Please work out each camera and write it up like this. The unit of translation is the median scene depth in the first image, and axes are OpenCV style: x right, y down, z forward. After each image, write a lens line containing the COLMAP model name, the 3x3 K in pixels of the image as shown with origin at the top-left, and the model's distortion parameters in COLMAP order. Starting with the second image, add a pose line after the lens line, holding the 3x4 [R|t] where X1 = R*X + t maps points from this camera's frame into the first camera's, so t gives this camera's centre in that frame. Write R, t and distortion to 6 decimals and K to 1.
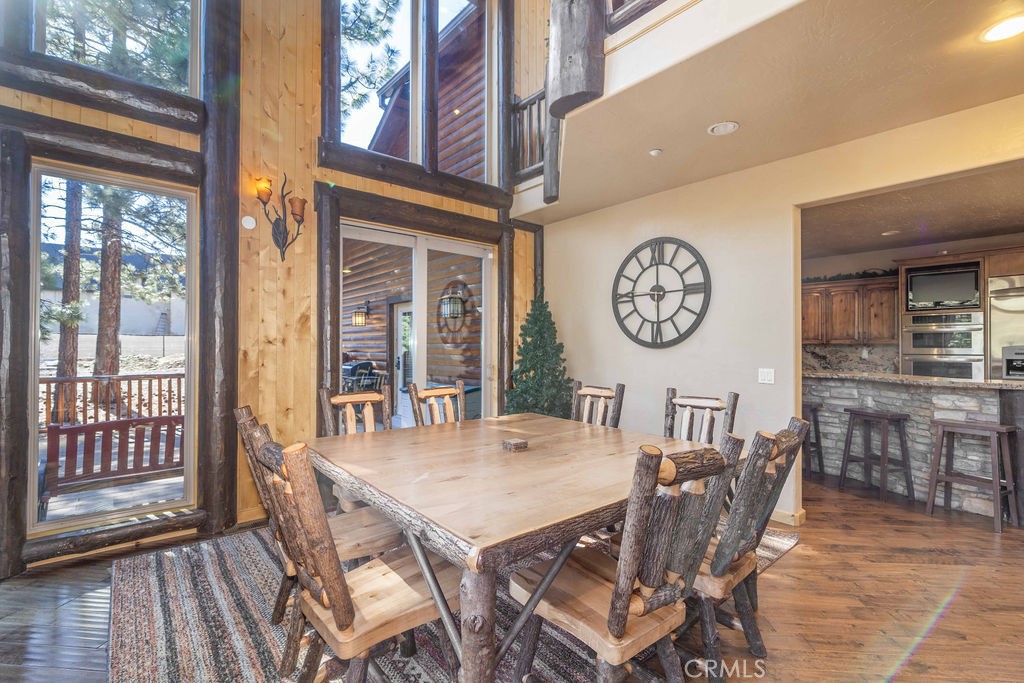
lens RADIAL K [[471.7, 0, 512.0], [0, 471.7, 341.5], [0, 0, 1]] dist [-0.000362, -0.000067]
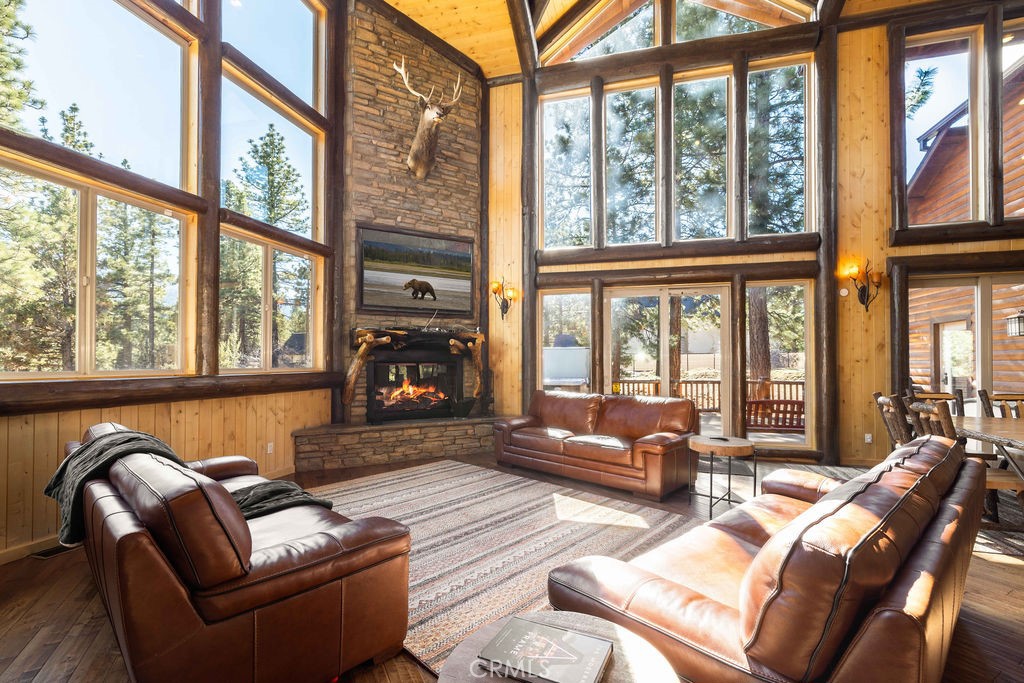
lens RADIAL K [[434.4, 0, 515.2], [0, 434.4, 353.2], [0, 0, 1]] dist [0.001053, -0.000030]
pose [[0.554815, -0.011932, -0.831888, 0.079119], [0.007914, 0.999928, -0.009064, -0.019423], [0.831936, -0.001555, 0.554869, -0.733140]]
